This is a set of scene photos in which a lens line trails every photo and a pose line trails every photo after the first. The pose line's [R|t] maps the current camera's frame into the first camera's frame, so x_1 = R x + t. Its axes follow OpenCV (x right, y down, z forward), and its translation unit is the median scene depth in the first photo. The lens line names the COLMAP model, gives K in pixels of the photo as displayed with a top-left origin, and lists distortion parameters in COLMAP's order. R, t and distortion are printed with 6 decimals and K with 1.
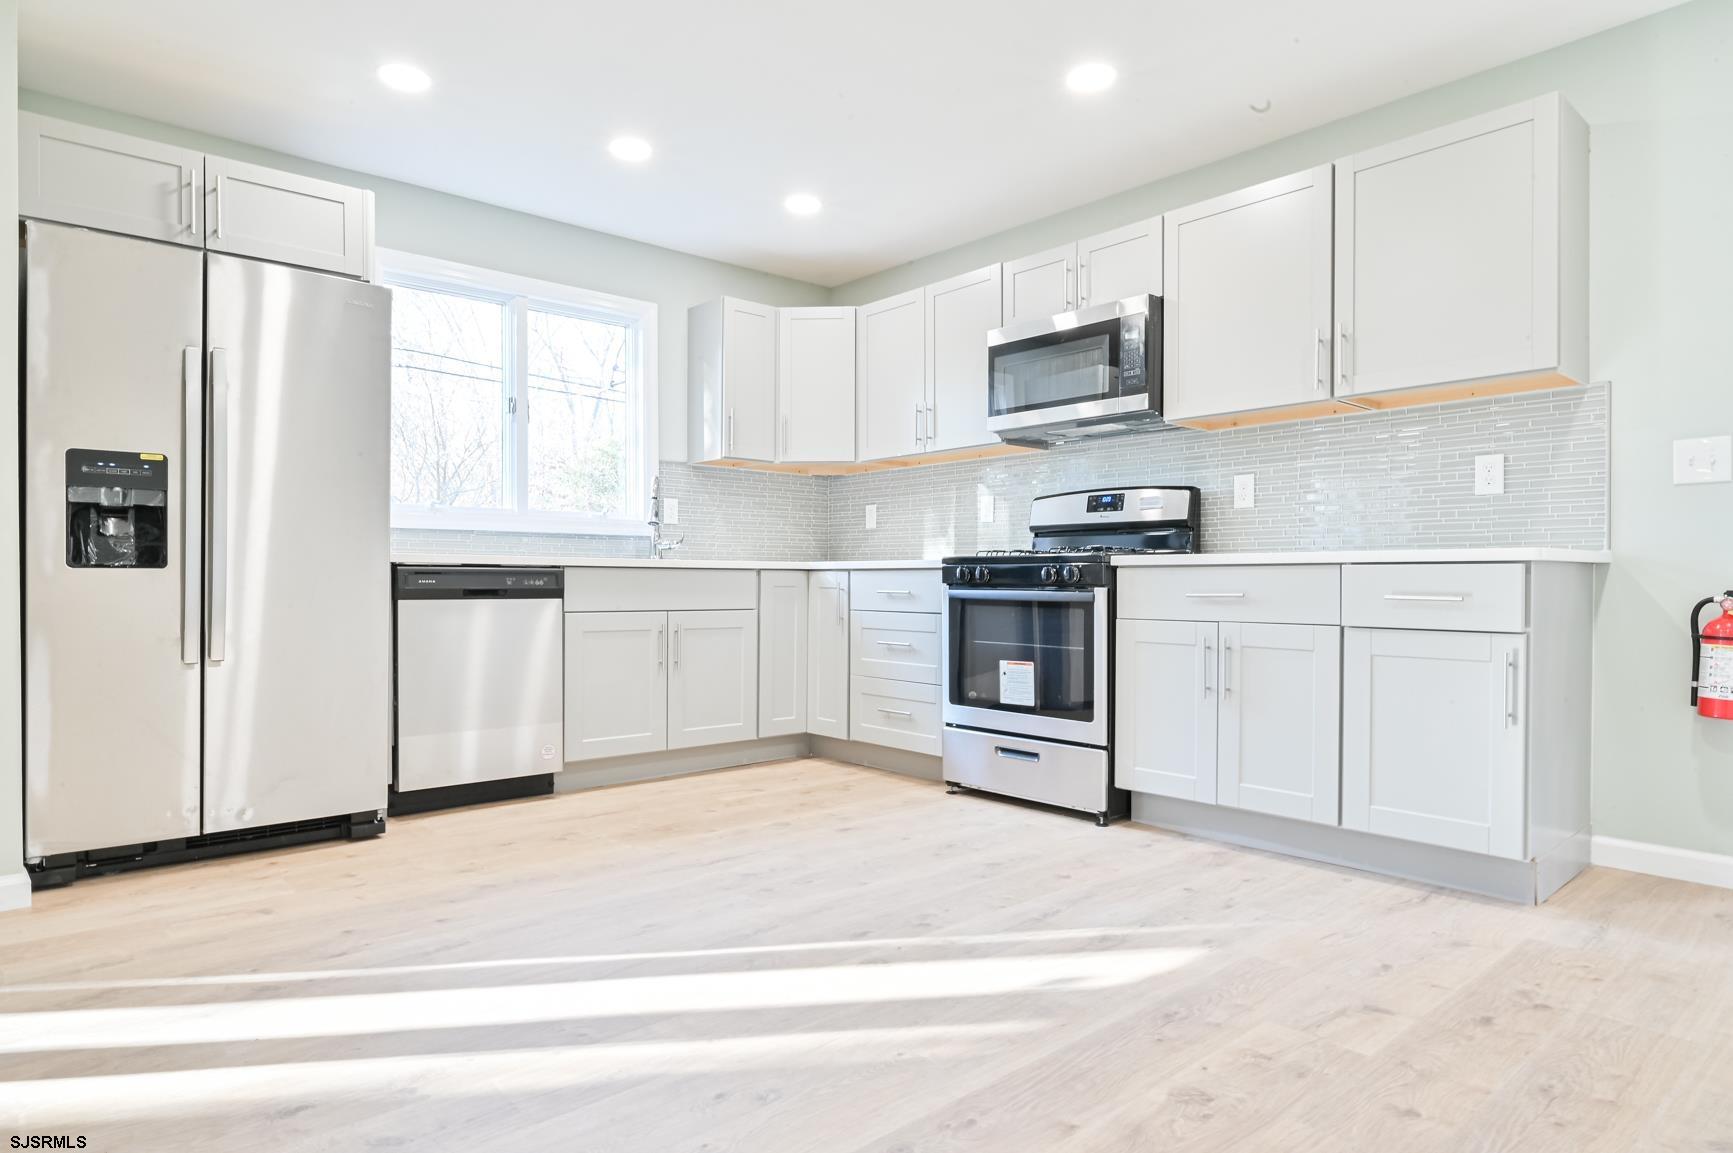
lens RADIAL K [[993.8, 0, 876.7], [0, 993.8, 582.8], [0, 0, 1]] dist [0.003147, 0.000463]
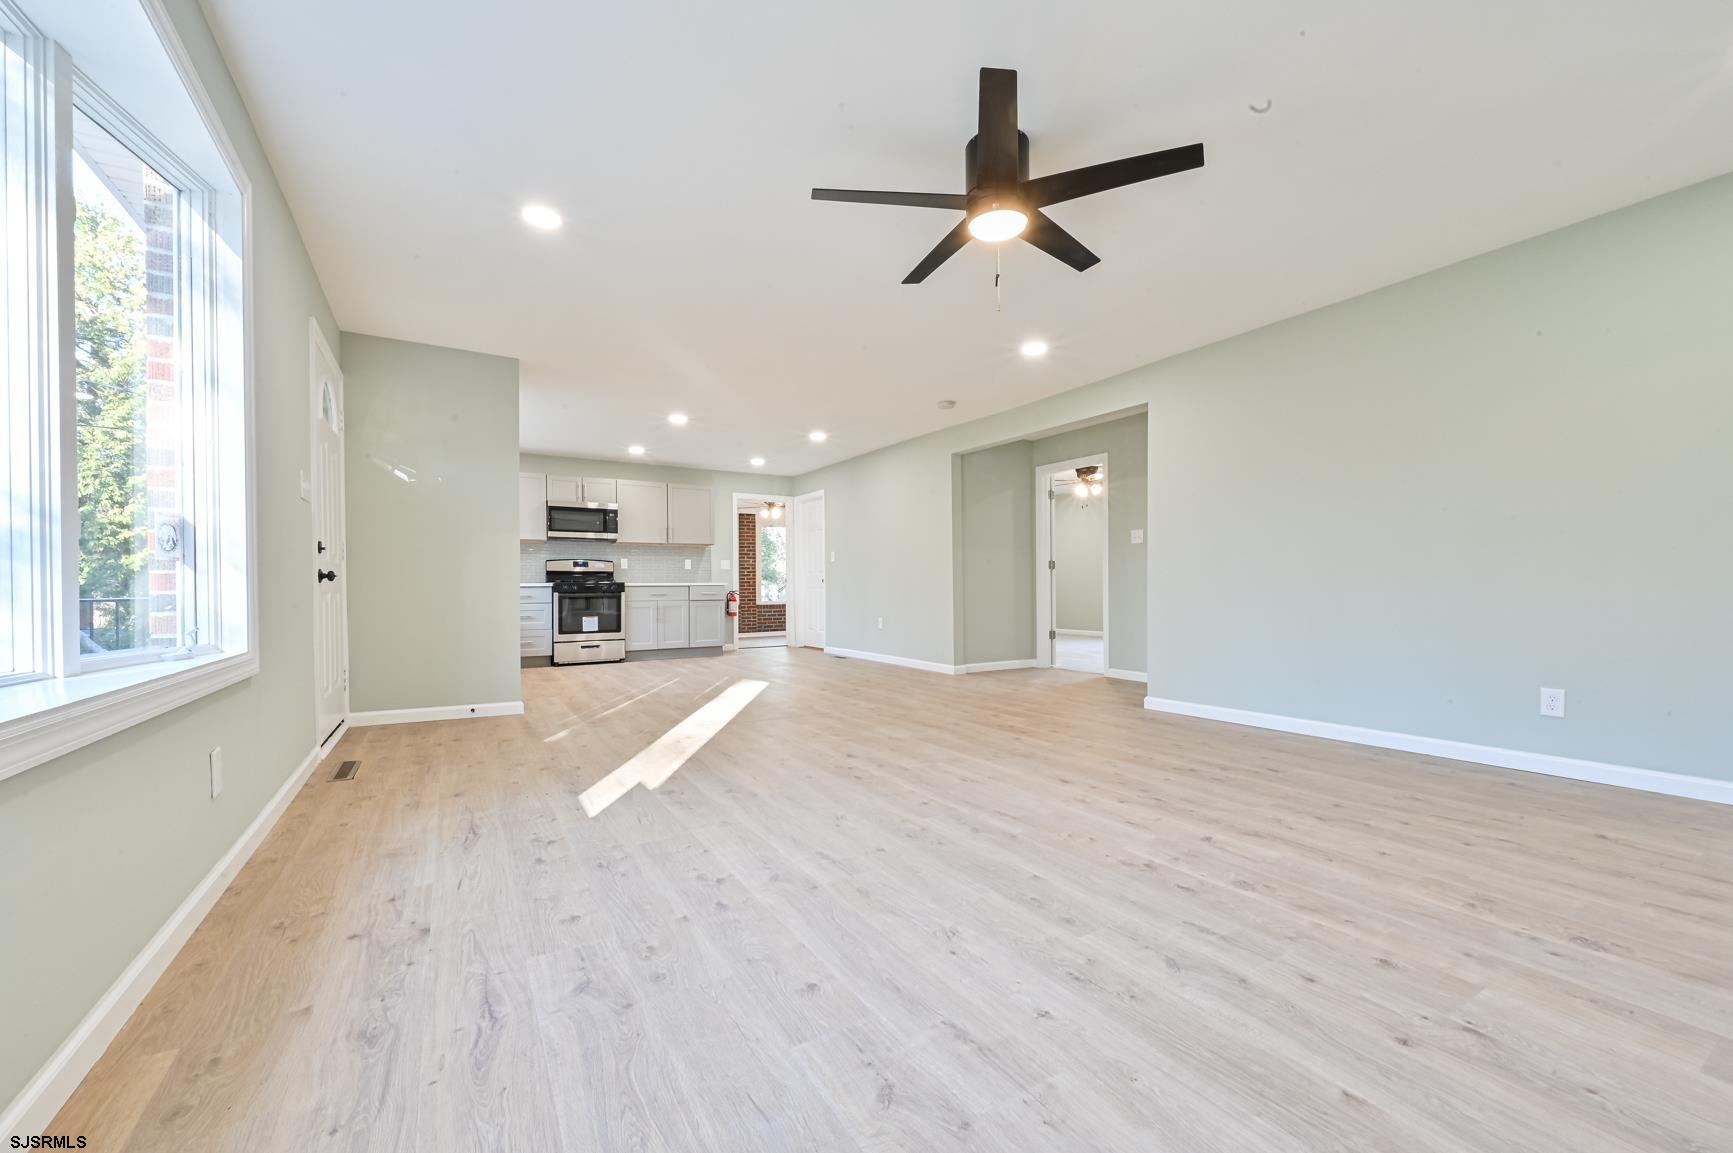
lens RADIAL K [[682.0, 0, 866.8], [0, 682.0, 582.9], [0, 0, 1]] dist [-0.001481, 0.000880]
pose [[0.177561, 0.001951, 0.984108, -1.742480], [0.006370, 0.999975, -0.003132, -0.014162], [-0.984089, 0.006825, 0.177544, -0.213271]]
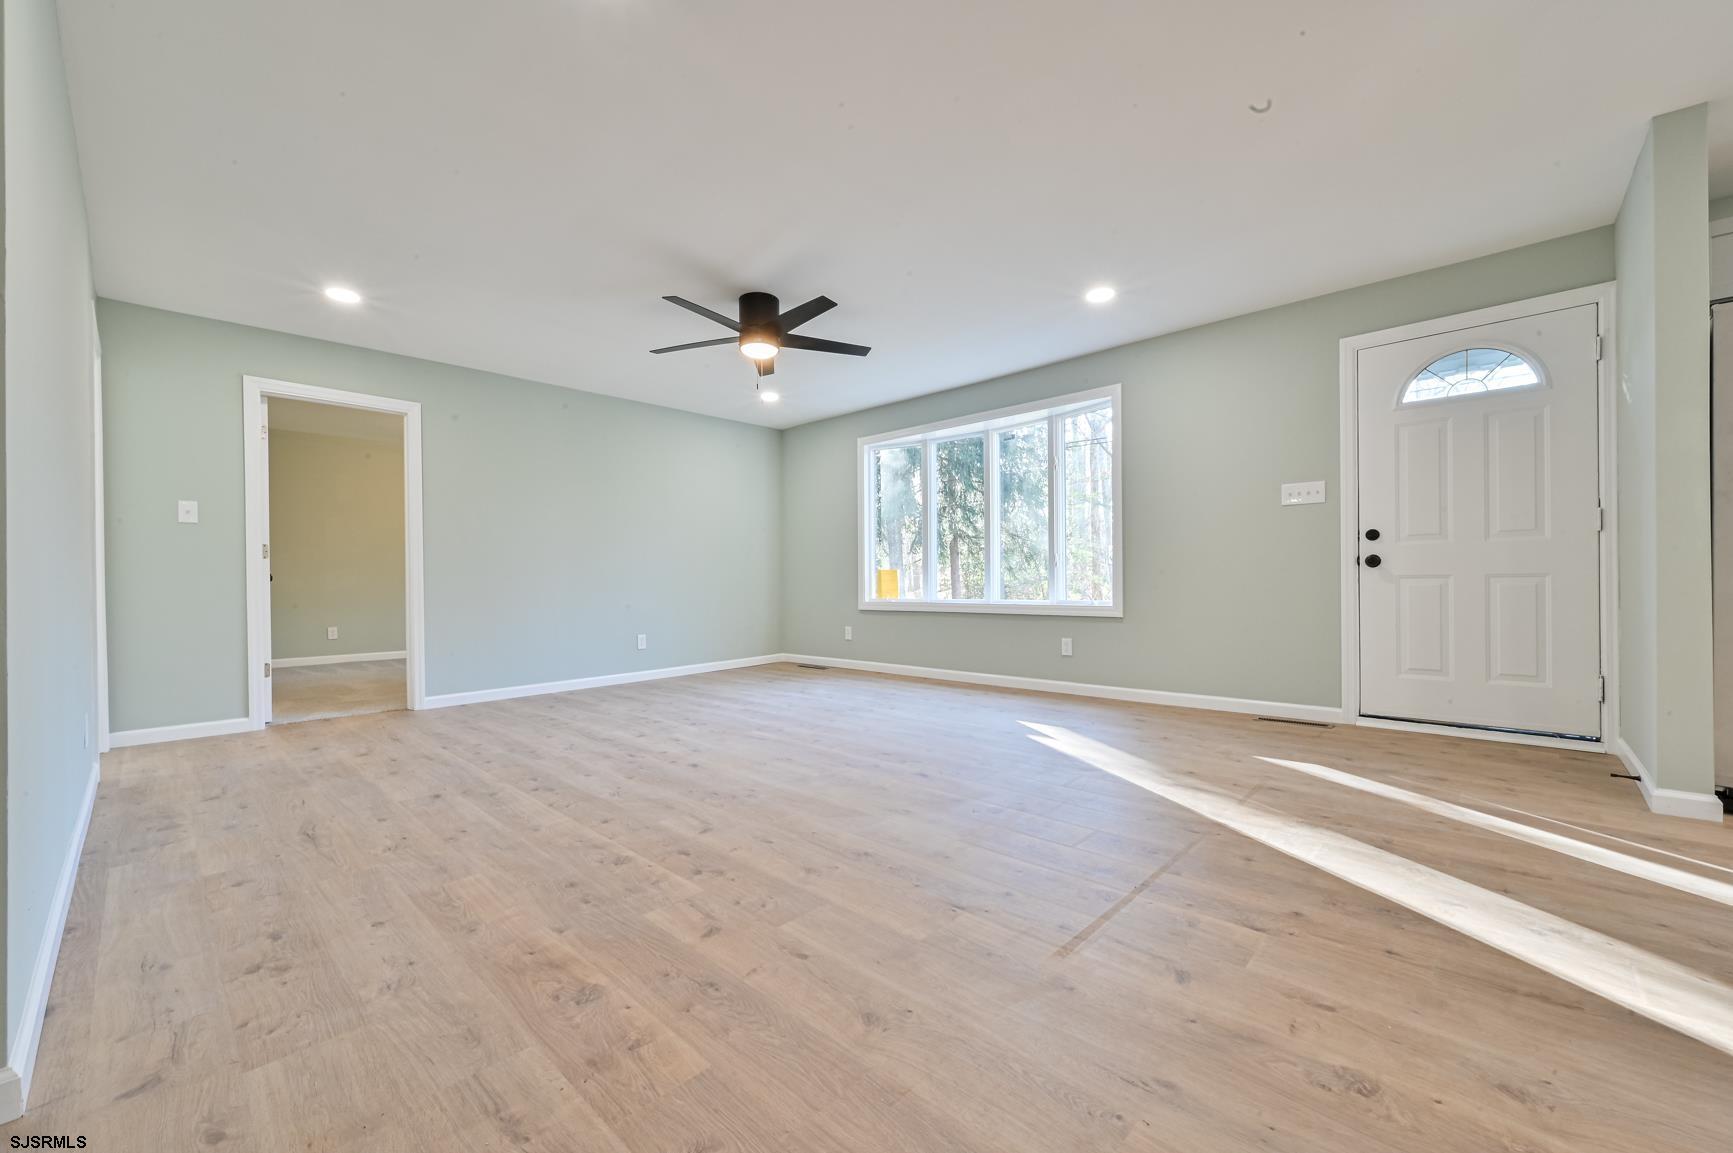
lens RADIAL K [[682.0, 0, 865.5], [0, 682.0, 586.1], [0, 0, 1]] dist [-0.001481, 0.000880]
pose [[0.088645, 0.000478, -0.996063, -0.035239], [0.011598, 0.999932, 0.001512, -0.004481], [0.995996, -0.011686, 0.088634, -0.158609]]
